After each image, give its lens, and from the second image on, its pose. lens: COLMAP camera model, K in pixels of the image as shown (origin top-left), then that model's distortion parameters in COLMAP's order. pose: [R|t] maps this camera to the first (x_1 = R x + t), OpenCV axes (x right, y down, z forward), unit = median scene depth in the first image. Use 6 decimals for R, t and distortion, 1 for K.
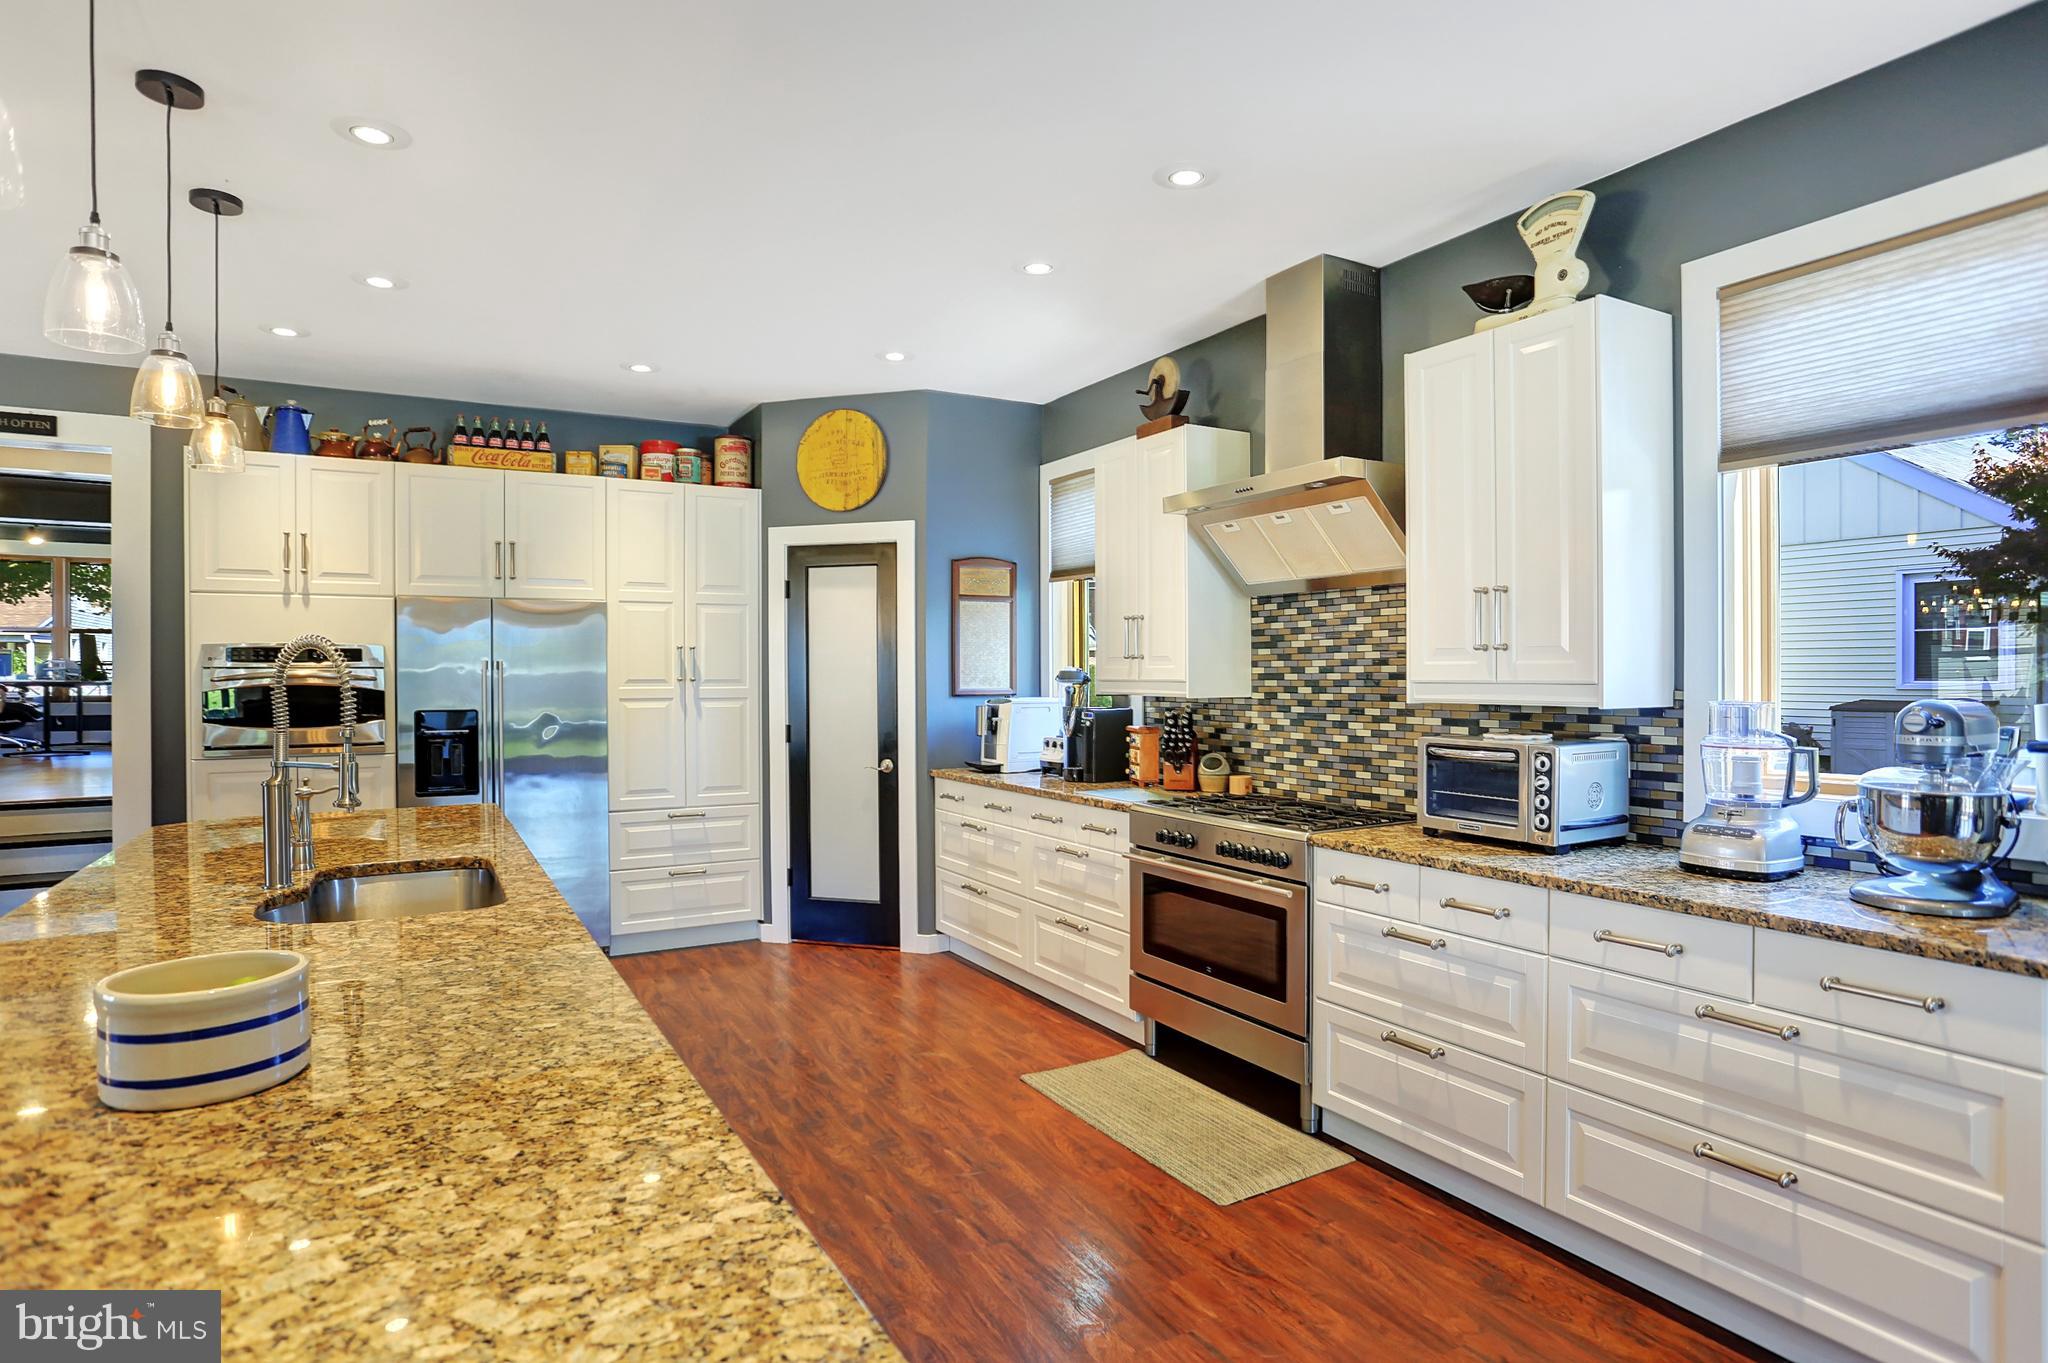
lens RADIAL K [[1098.7, 0, 1024.0], [0, 1098.7, 681.5], [0, 0, 1]] dist [-0.081466, 0.034709]
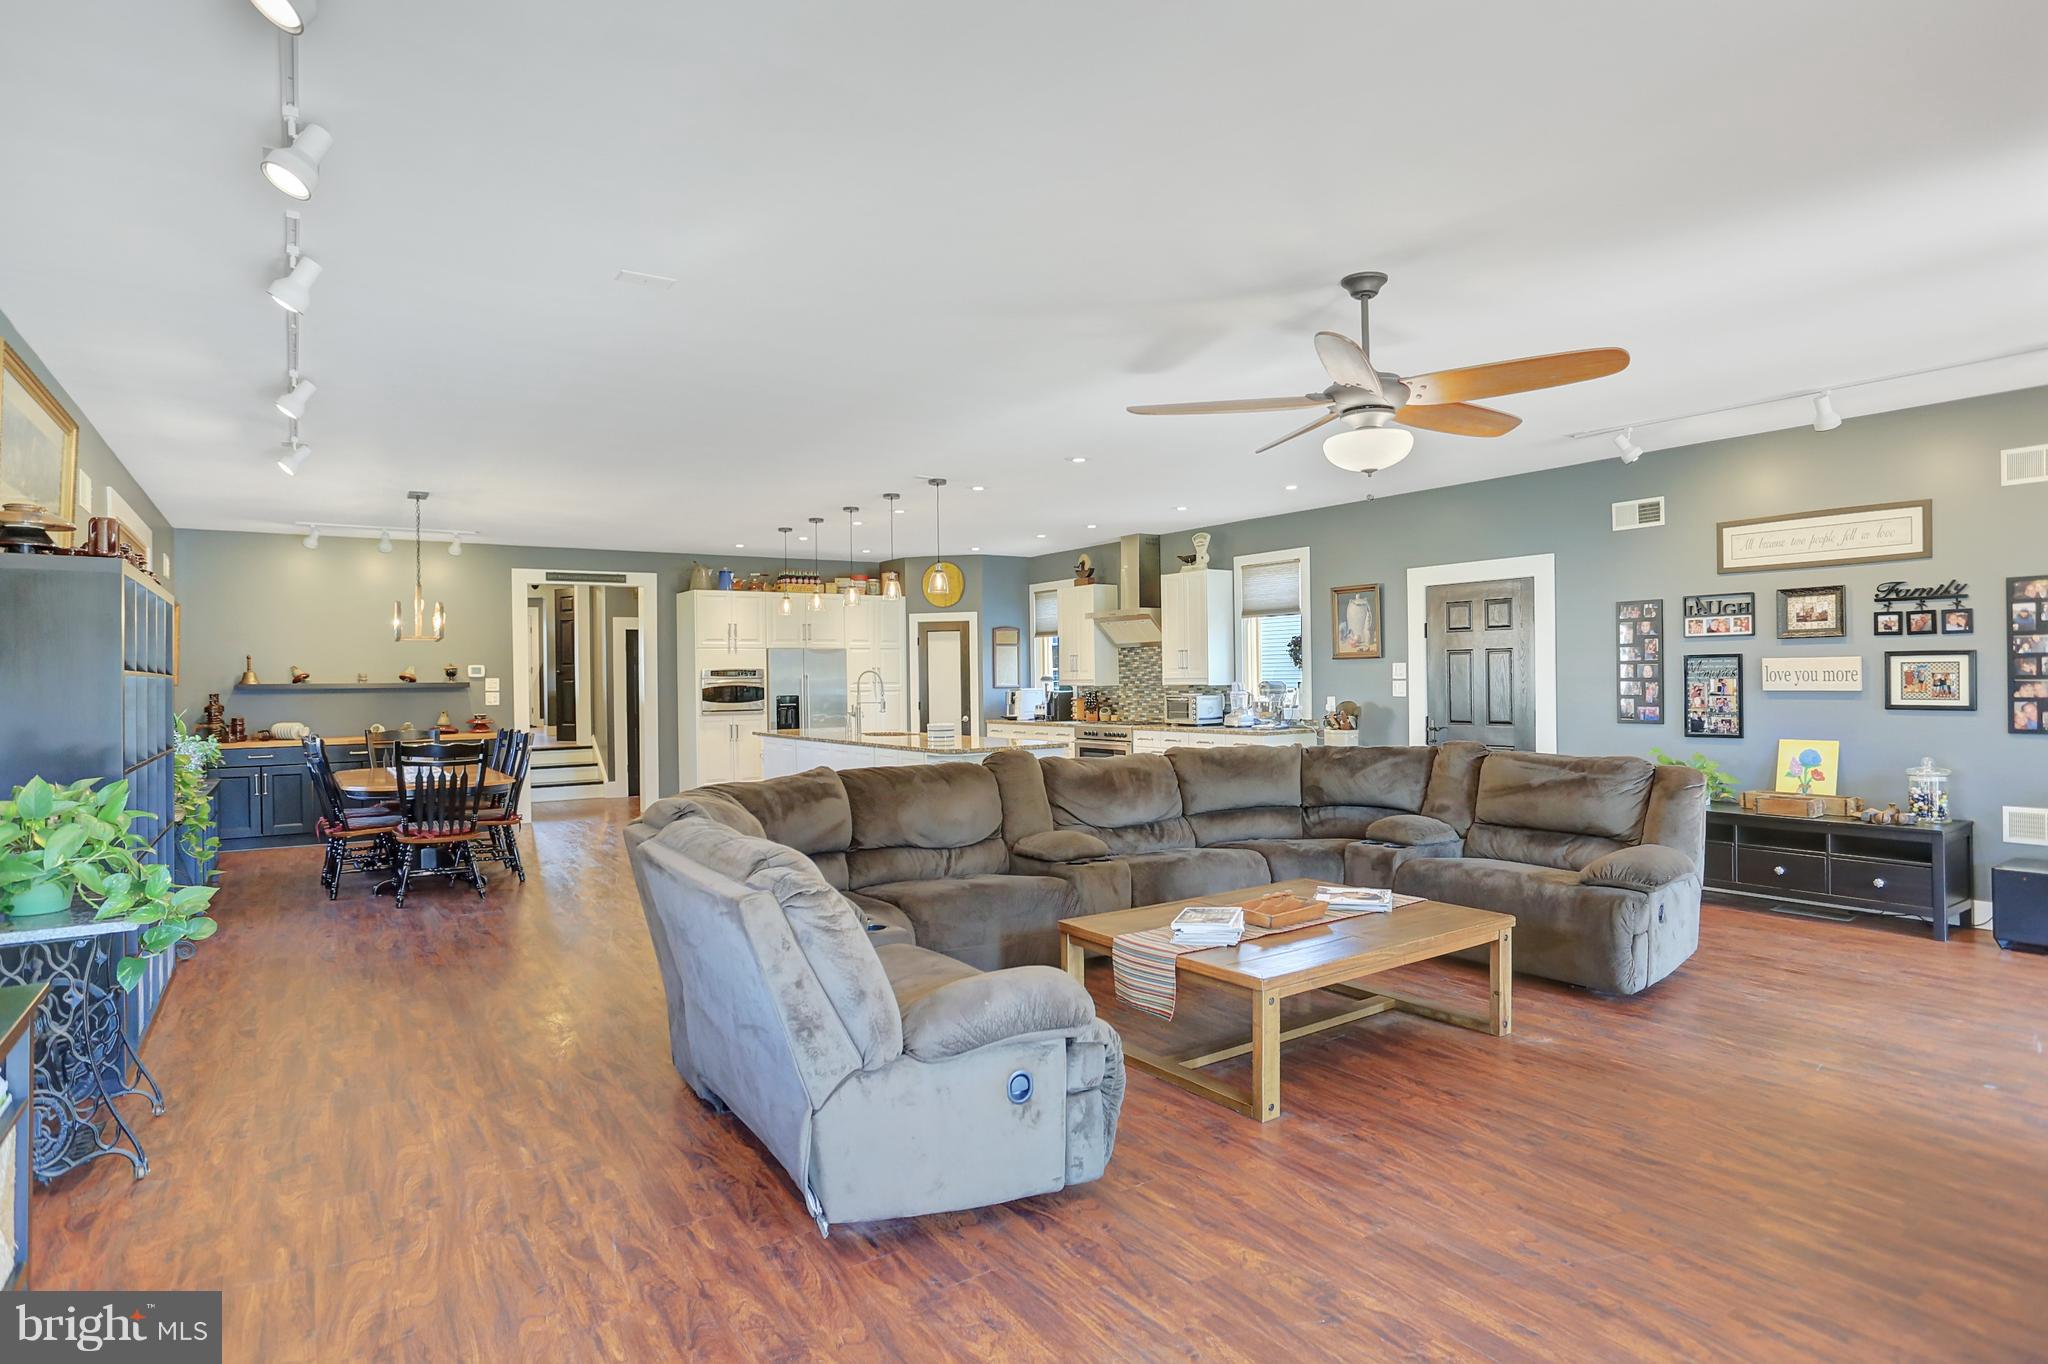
lens RADIAL K [[1098.7, 0, 1024.0], [0, 1098.7, 682.0], [0, 0, 1]] dist [-0.081466, 0.034709]
pose [[0.997245, -0.011707, 0.073252, -0.202669], [0.012133, 0.999912, -0.005370, 0.016199], [-0.073183, 0.006244, 0.997299, -1.534823]]
